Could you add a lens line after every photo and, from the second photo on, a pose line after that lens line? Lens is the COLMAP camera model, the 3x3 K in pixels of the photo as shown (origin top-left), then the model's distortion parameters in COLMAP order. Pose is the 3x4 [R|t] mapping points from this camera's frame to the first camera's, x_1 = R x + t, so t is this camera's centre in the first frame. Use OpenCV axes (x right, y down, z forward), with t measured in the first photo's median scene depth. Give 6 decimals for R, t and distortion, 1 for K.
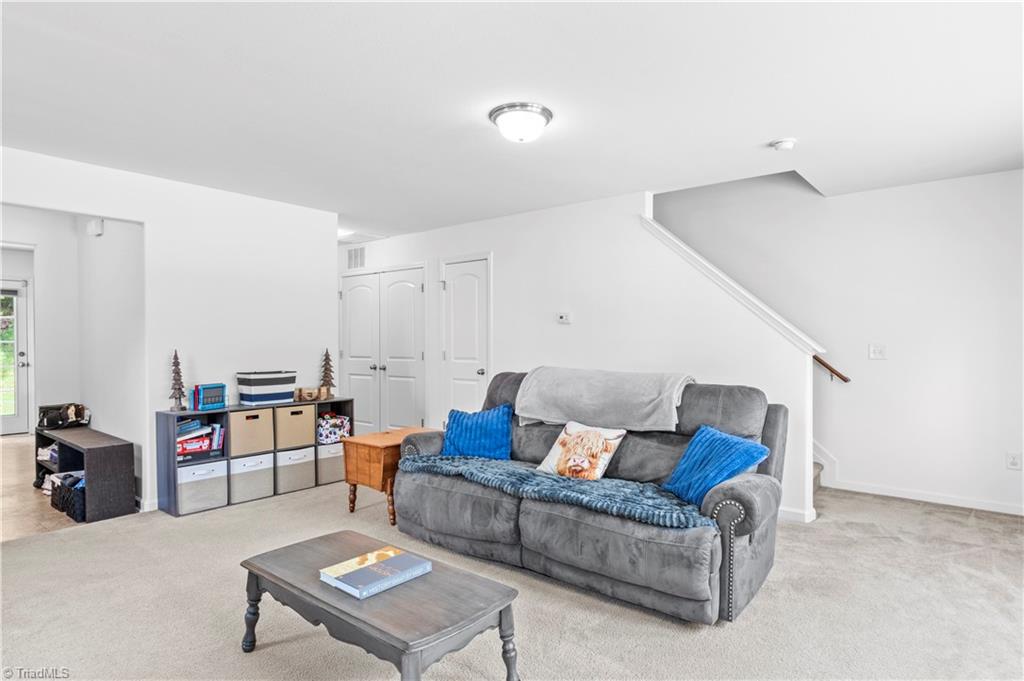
lens RADIAL K [[566.8, 0, 525.8], [0, 566.8, 344.7], [0, 0, 1]] dist [0.003608, 0.000351]
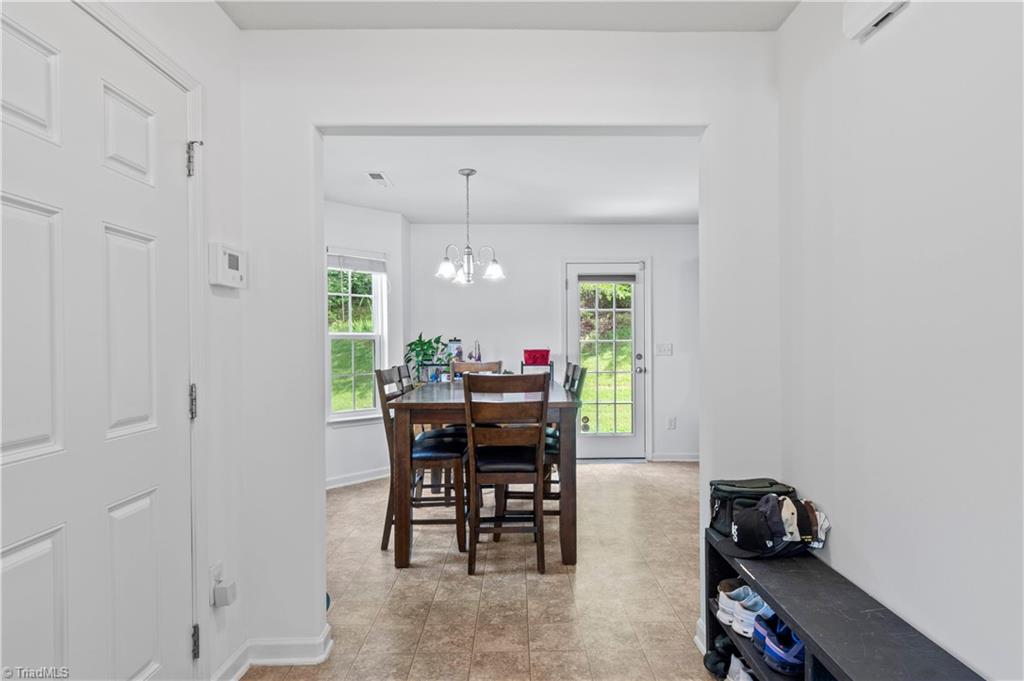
lens RADIAL K [[566.8, 0, 525.8], [0, 566.8, 344.7], [0, 0, 1]] dist [0.003608, 0.000351]
pose [[0.635718, -0.001484, -0.771920, -0.609351], [0.000513, 0.999999, -0.001500, 0.001785], [0.771921, 0.000558, 0.635718, 0.609934]]
